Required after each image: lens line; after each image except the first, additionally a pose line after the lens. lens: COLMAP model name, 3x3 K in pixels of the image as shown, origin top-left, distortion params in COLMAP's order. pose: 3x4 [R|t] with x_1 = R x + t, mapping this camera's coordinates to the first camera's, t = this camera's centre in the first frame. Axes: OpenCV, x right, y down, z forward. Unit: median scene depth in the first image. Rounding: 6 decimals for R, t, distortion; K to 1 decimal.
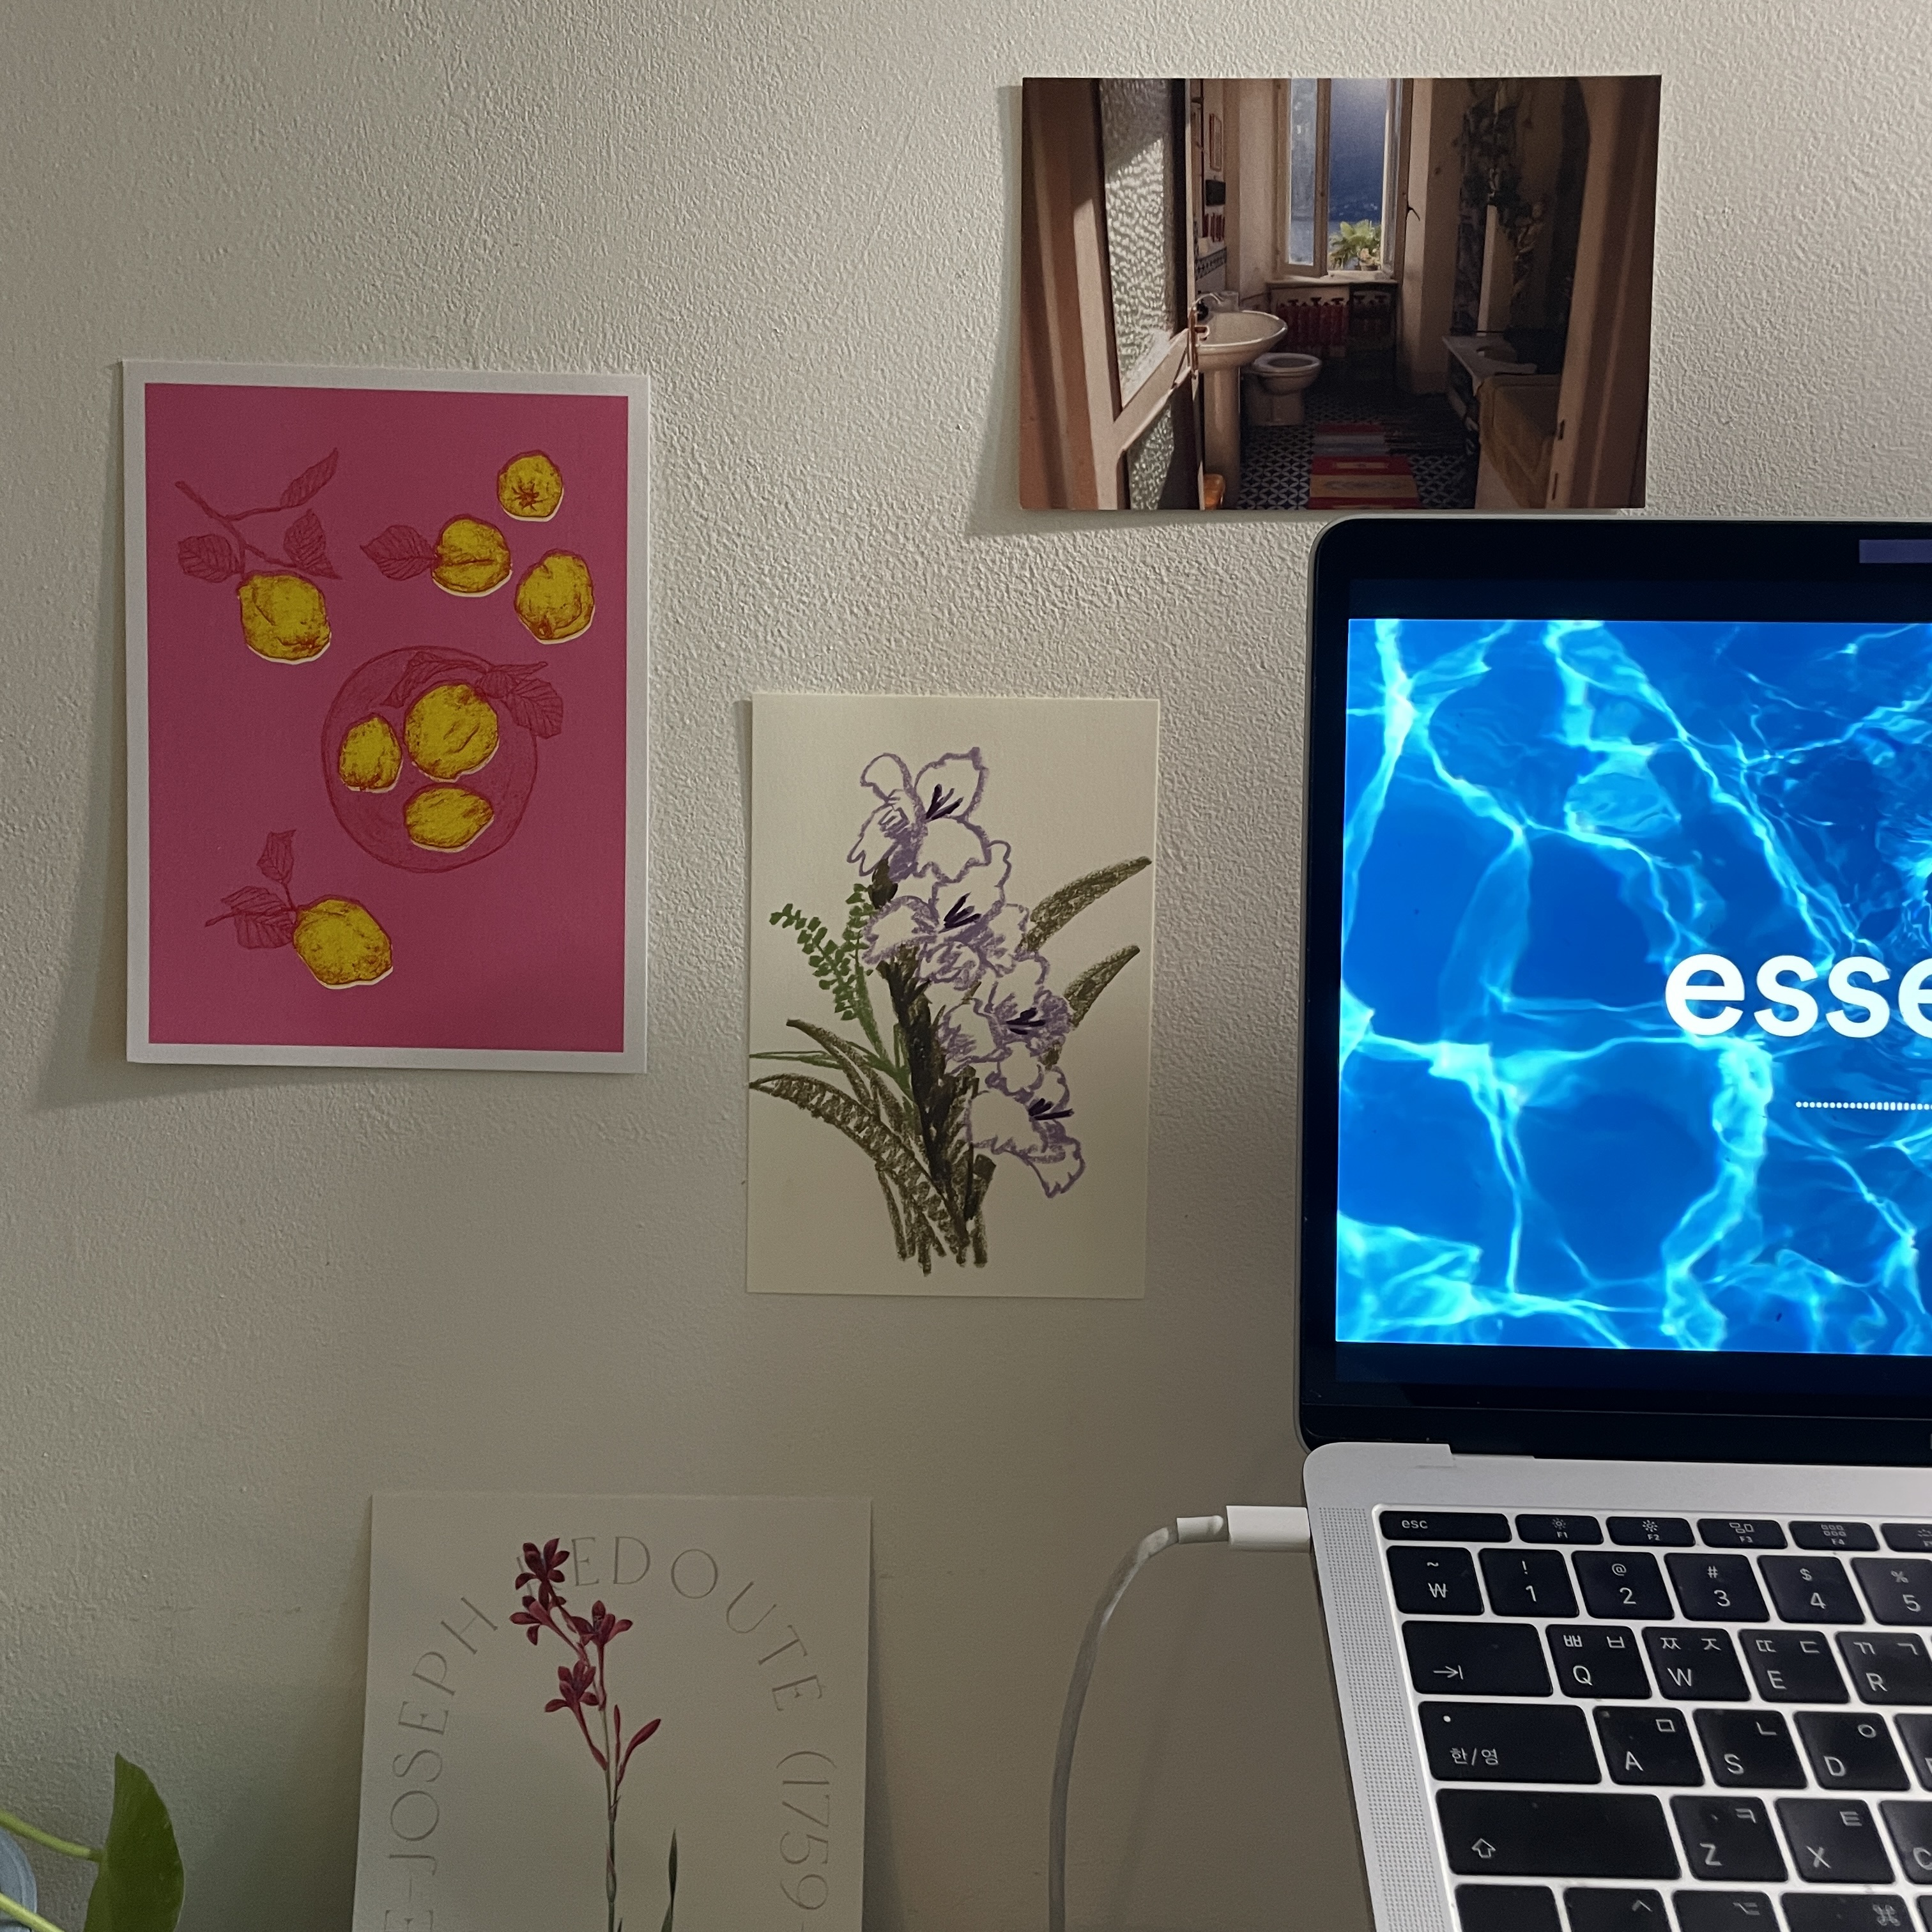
lens RADIAL K [[1967.7, 0, 931.2], [0, 1967.7, 989.9], [0, 0, 1]] dist [0.099182, -0.118104]
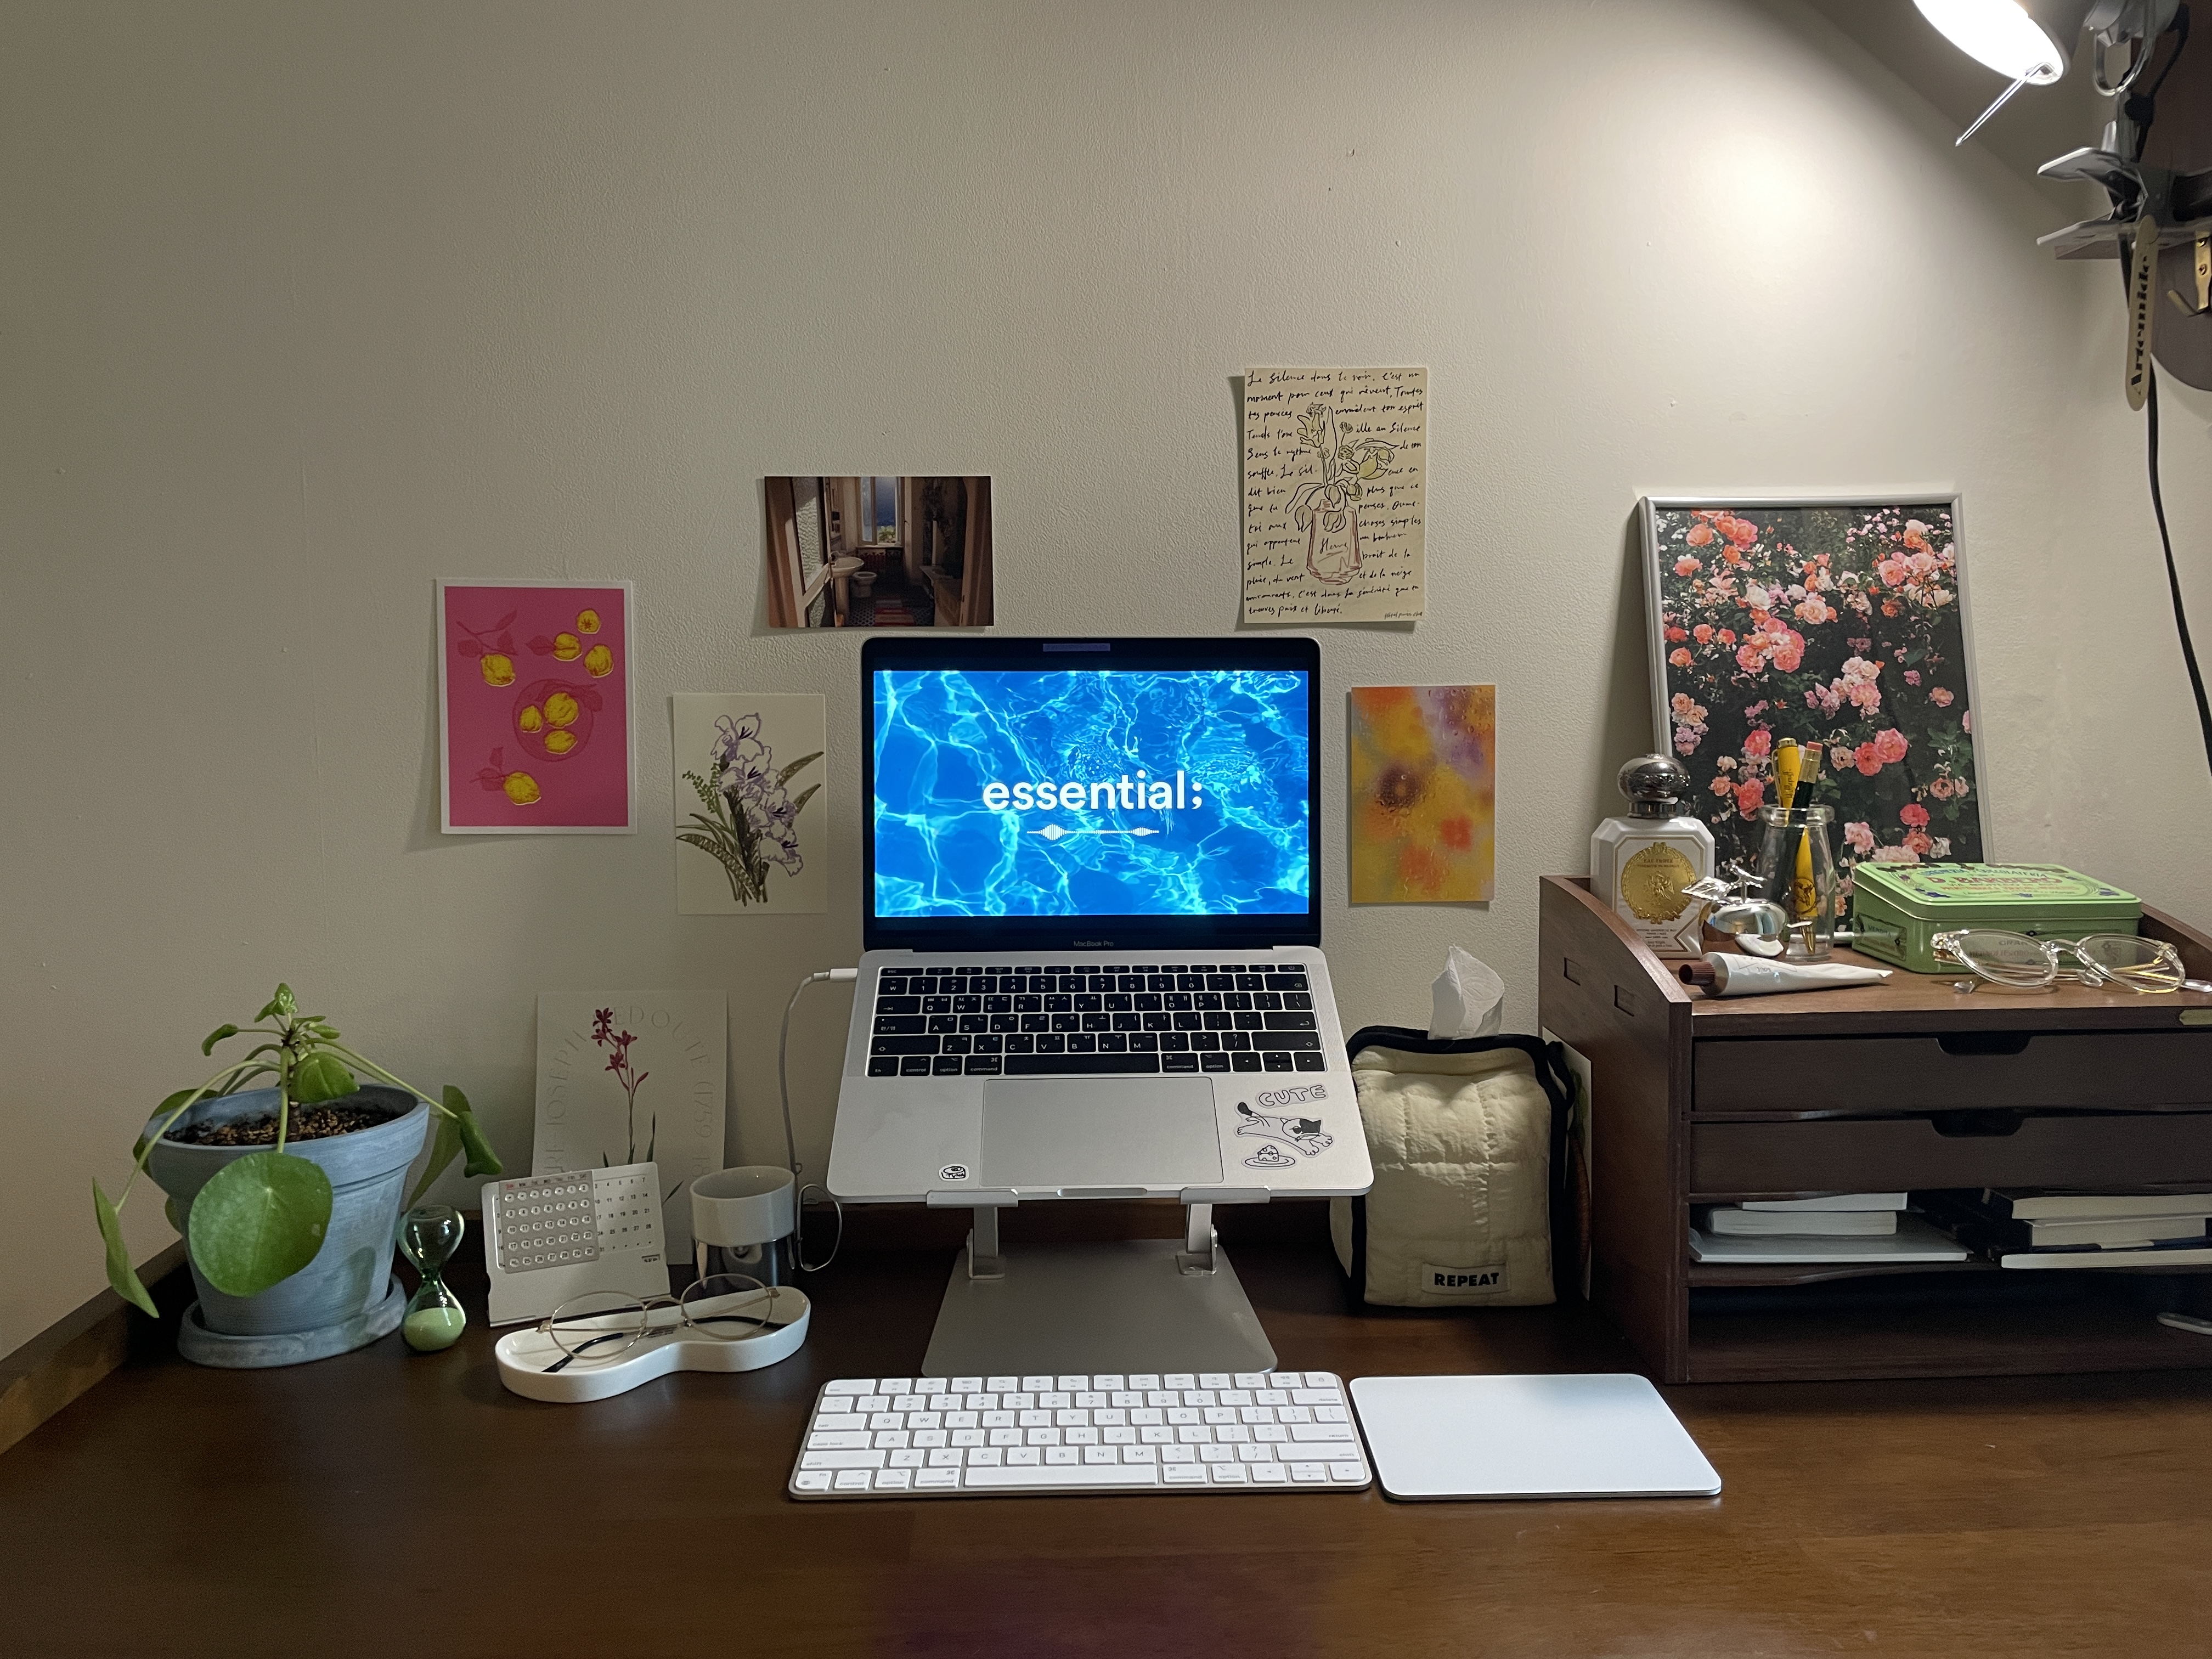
lens RADIAL K [[1716.2, 0, 1106.0], [0, 1716.2, 829.5], [0, 0, 1]] dist [0.130949, -0.166645]
pose [[0.998274, -0.021163, 0.054778, 0.376286], [0.021371, 0.999766, -0.003218, 0.058629], [-0.054697, 0.004383, 0.998493, -1.441765]]
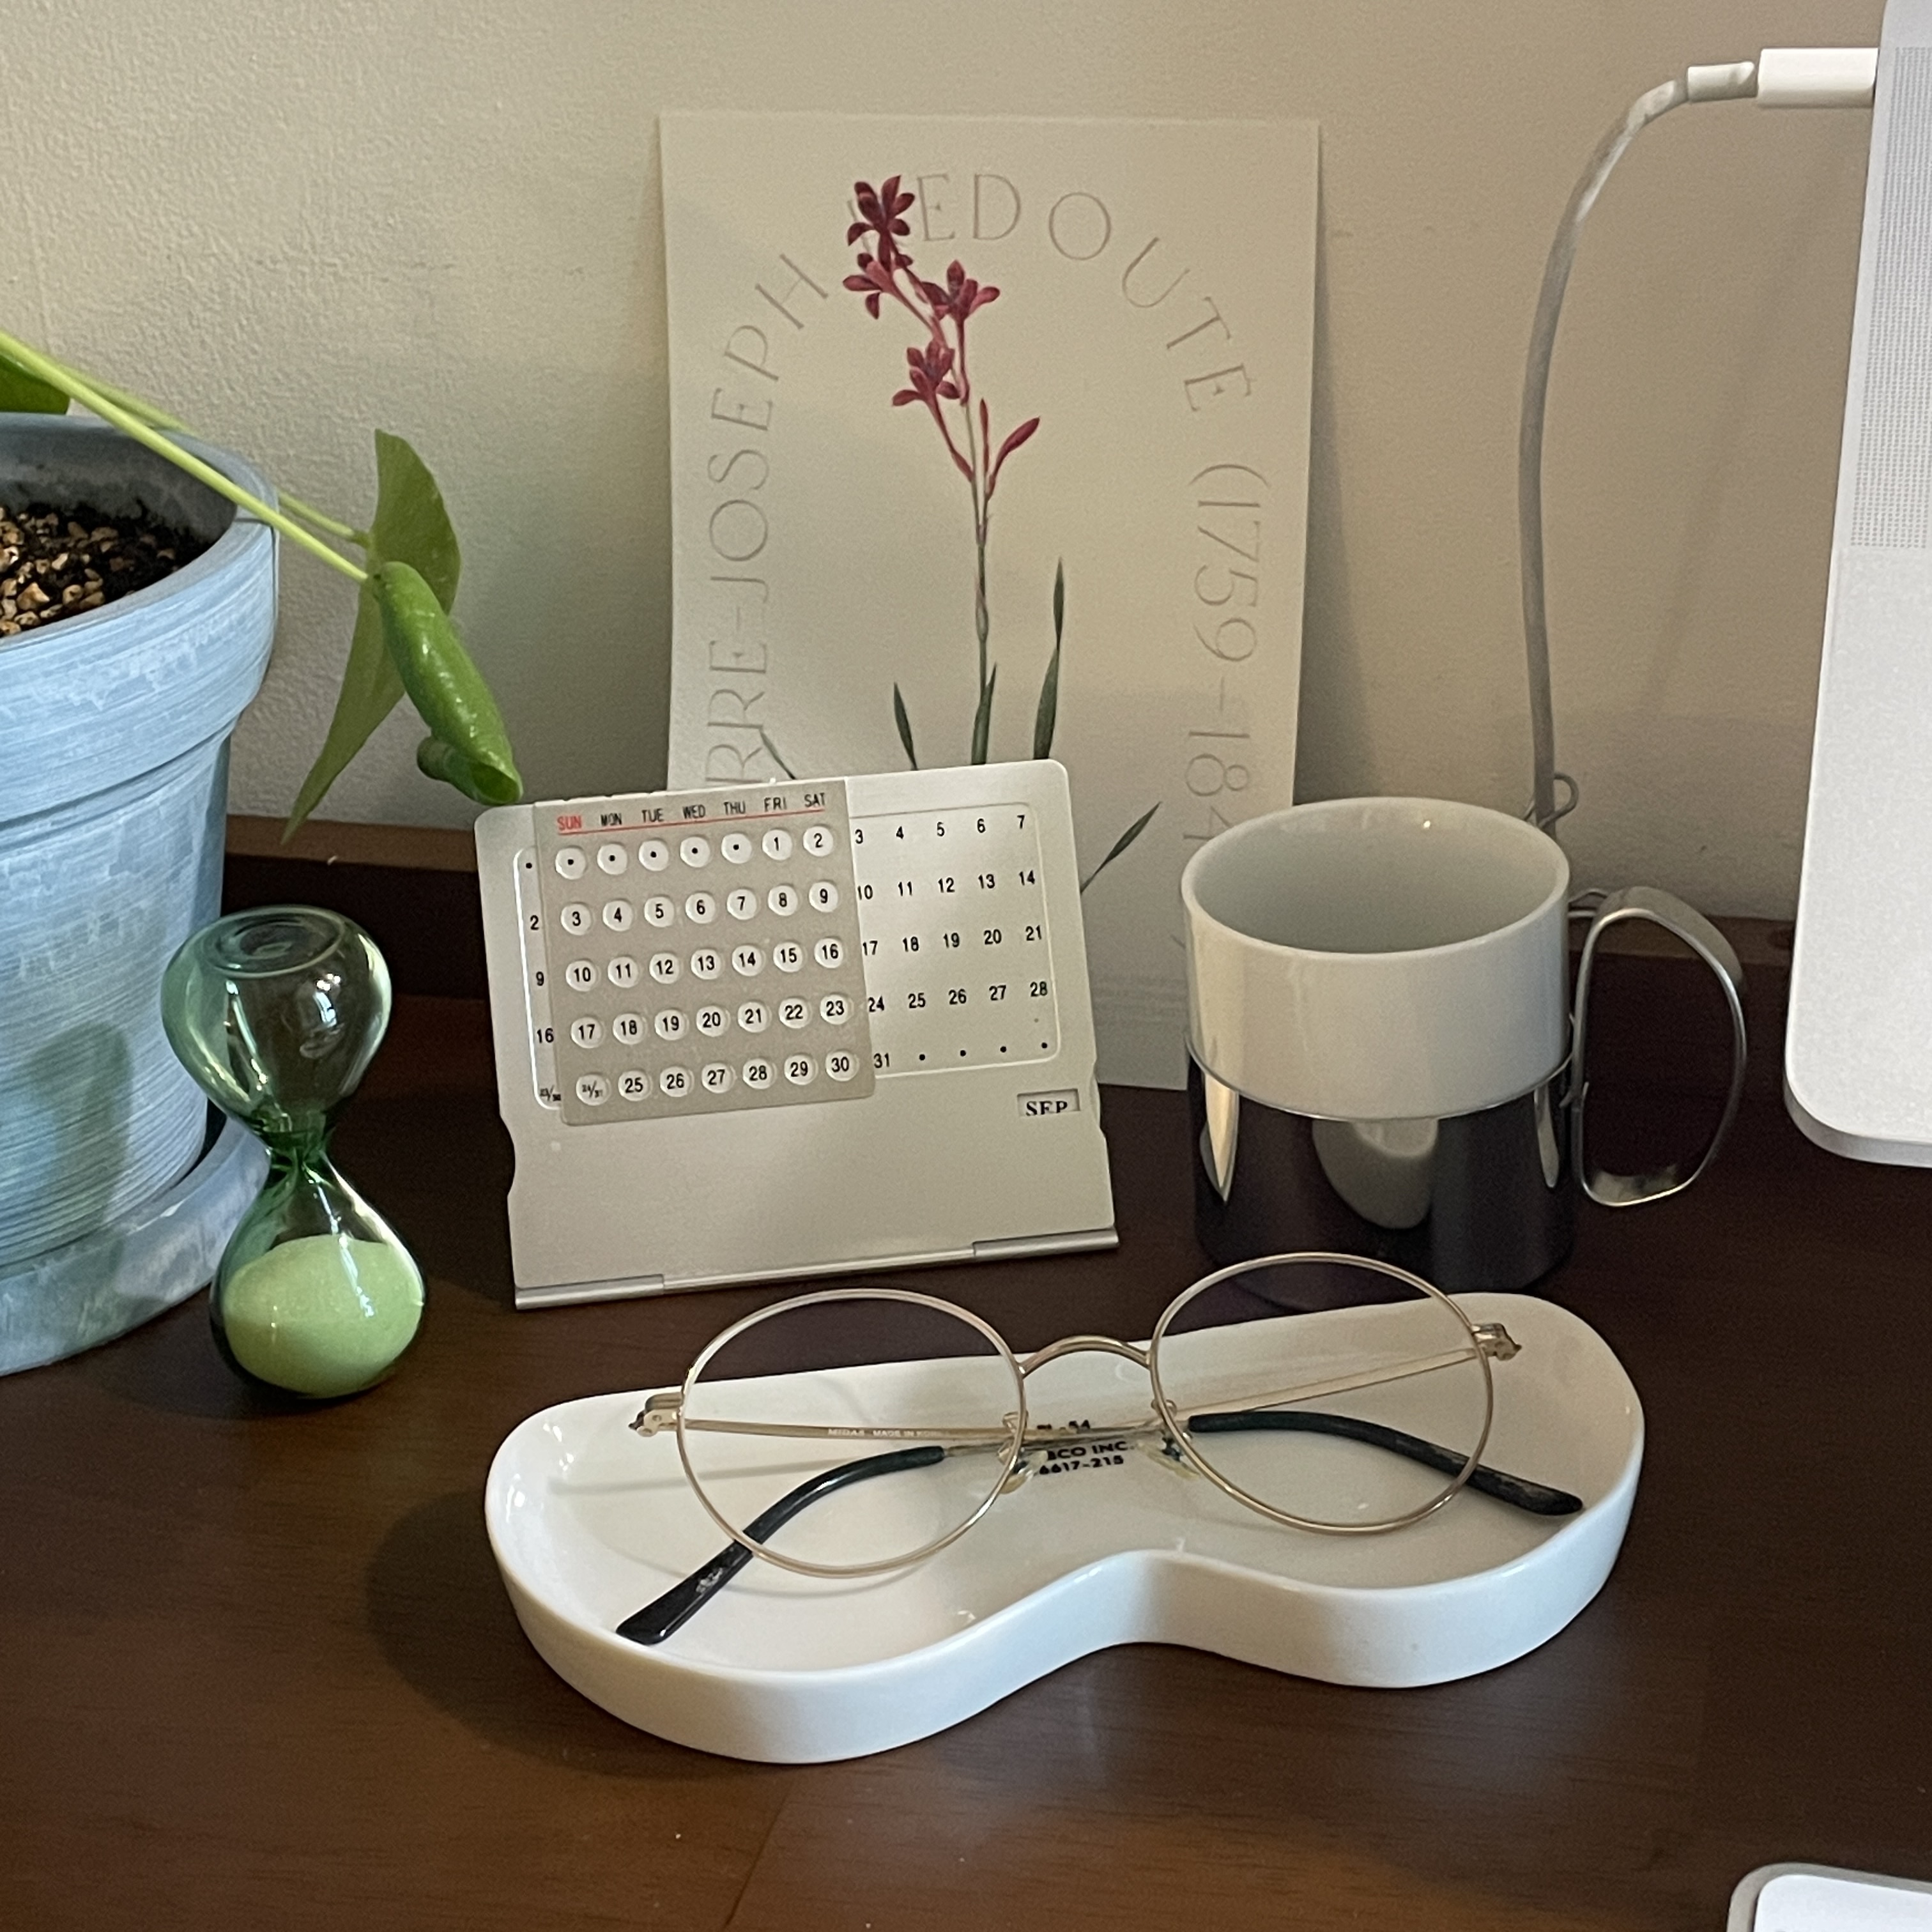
lens RADIAL K [[3437.5, 0, 1005.5], [0, 3437.5, 1007.9], [0, 0, 1]] dist [0.145189, -0.359688]
pose [[0.972932, 0.051348, -0.225316, 0.164597], [0.028724, 0.940571, 0.338381, 0.136804], [0.229301, -0.335693, 0.913636, -0.288656]]
